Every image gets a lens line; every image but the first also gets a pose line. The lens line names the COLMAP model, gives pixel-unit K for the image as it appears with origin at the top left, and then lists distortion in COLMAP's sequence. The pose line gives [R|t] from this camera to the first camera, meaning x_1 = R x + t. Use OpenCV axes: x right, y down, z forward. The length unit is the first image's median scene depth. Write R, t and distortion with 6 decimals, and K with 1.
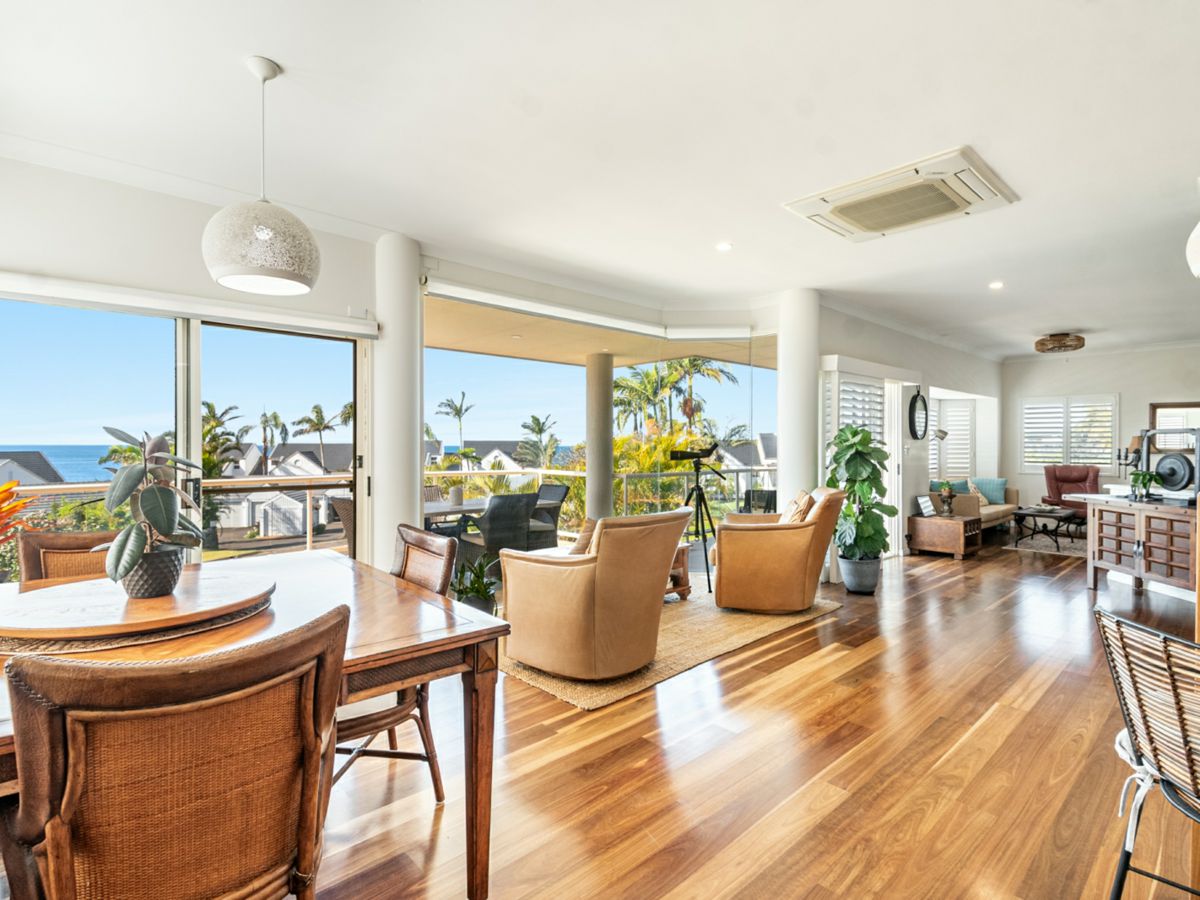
lens RADIAL K [[575.0, 0, 600.0], [0, 575.0, 450.0], [0, 0, 1]] dist [0.002655, -0.000001]
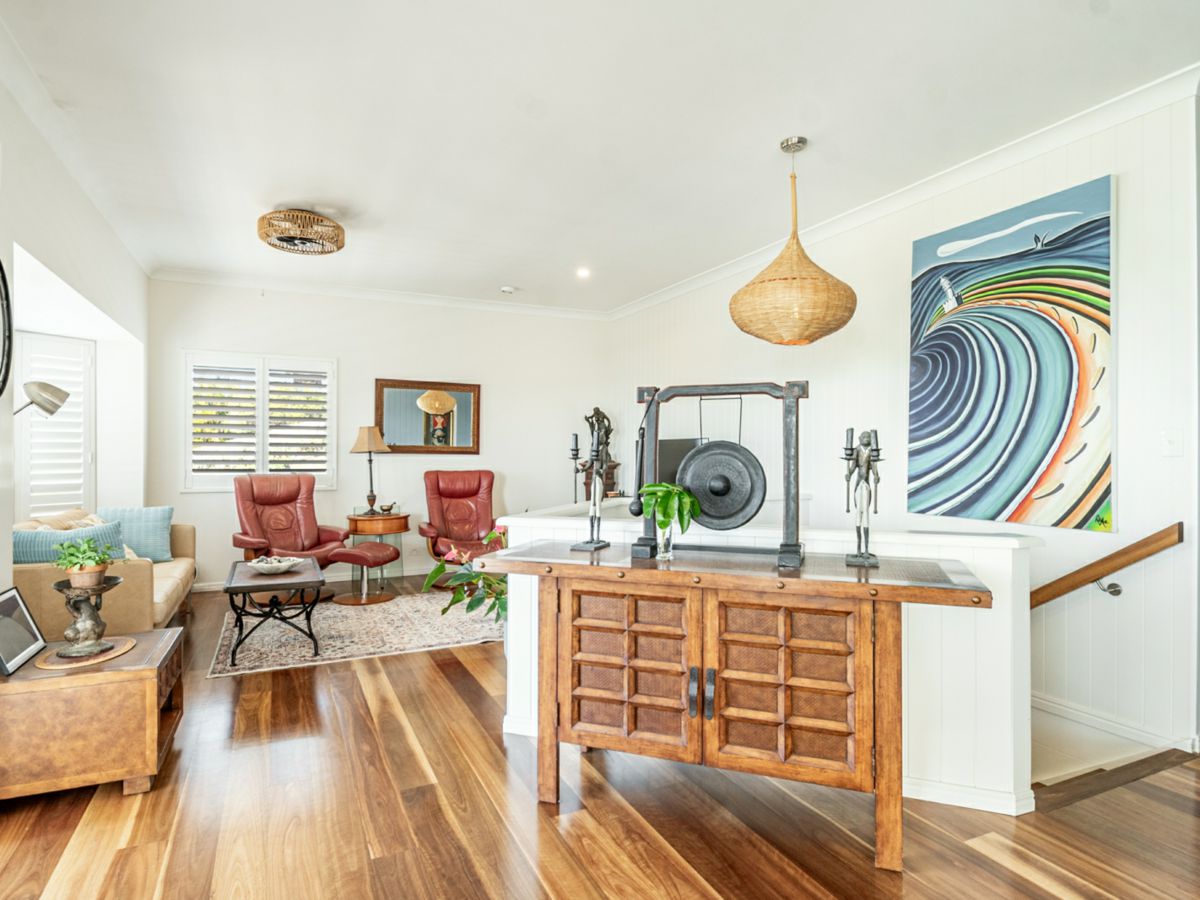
lens RADIAL K [[671.0, 0, 600.0], [0, 671.0, 450.0], [0, 0, 1]] dist [0.001287, 0.000268]
pose [[0.271088, 0.004544, 0.962544, 0.409269], [0.004143, 0.999974, -0.005888, 0.011801], [-0.962546, 0.005584, 0.271062, 0.792375]]
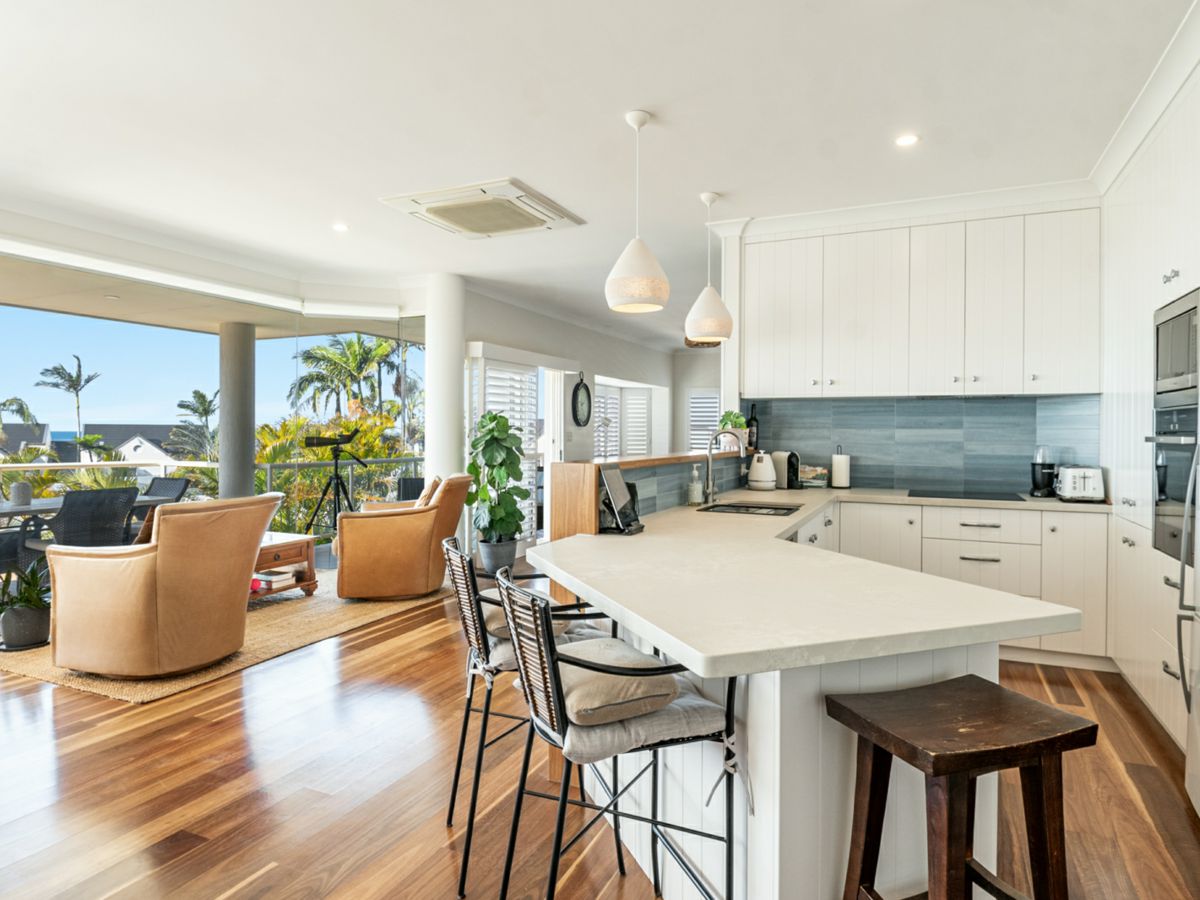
lens RADIAL K [[688.5, 0, 596.3], [0, 688.5, 435.9], [0, 0, 1]] dist [0.002636, -0.023184]
pose [[0.919527, 0.001657, 0.393023, 0.121311], [-0.000589, 0.999996, -0.002837, 0.003150], [-0.393026, 0.002377, 0.919524, -0.189919]]
